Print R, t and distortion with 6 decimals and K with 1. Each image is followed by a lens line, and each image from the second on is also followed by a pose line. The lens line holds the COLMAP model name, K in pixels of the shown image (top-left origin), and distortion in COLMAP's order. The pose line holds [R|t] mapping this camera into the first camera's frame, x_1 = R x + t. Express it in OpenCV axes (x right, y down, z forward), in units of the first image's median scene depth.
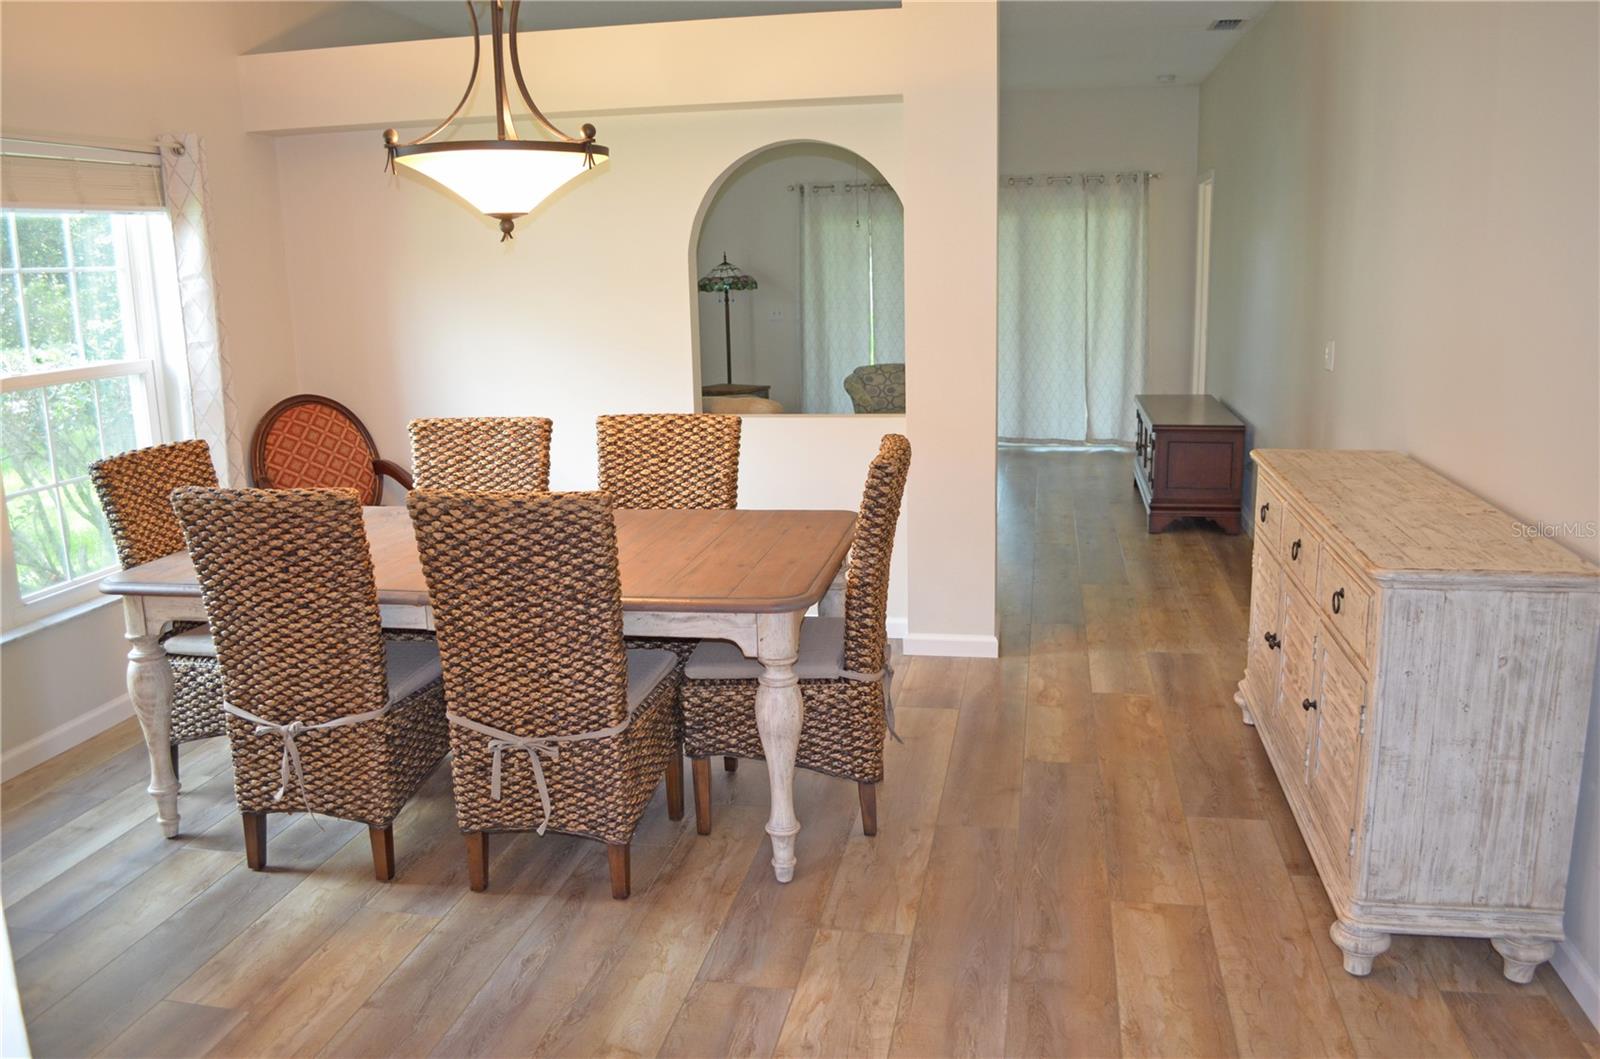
lens RADIAL K [[1261.0, 0, 800.0], [0, 1261.0, 529.5], [0, 0, 1]] dist [-0.069807, -0.000698]
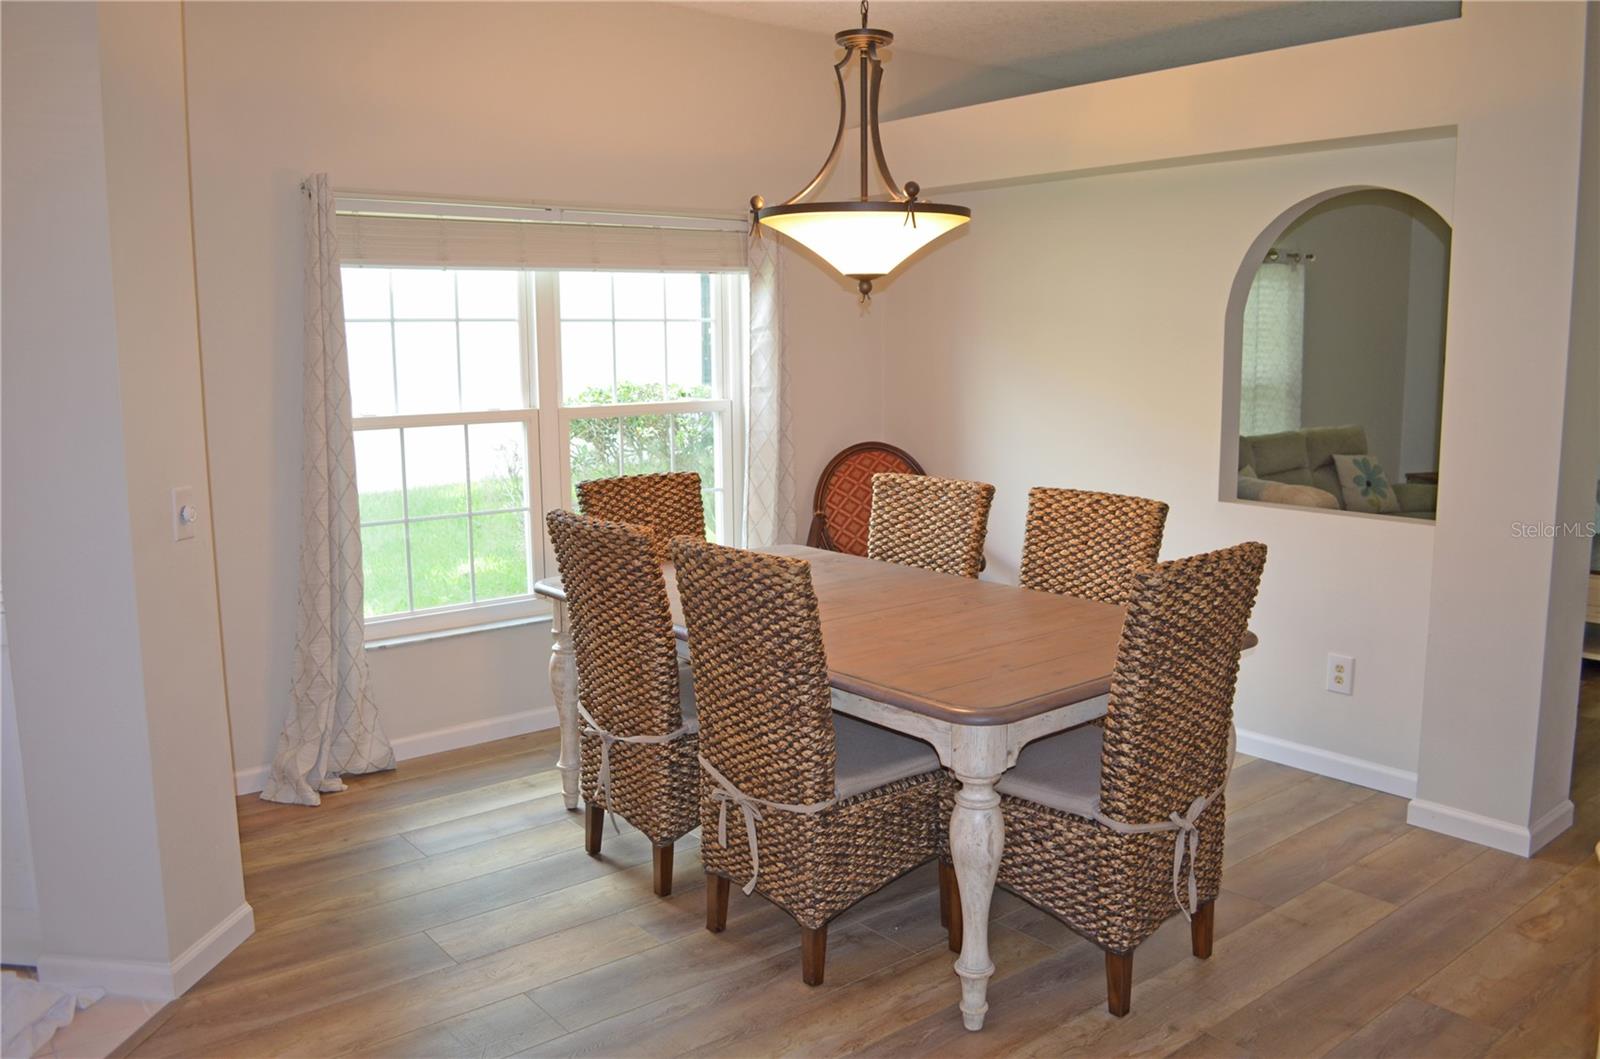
lens RADIAL K [[1261.0, 0, 800.0], [0, 1261.0, 529.5], [0, 0, 1]] dist [-0.069807, -0.000698]
pose [[0.765031, 0.115711, -0.633512, 0.387949], [-0.143853, 0.989574, 0.007028, -0.051463], [0.627721, 0.085756, 0.773701, 0.210542]]
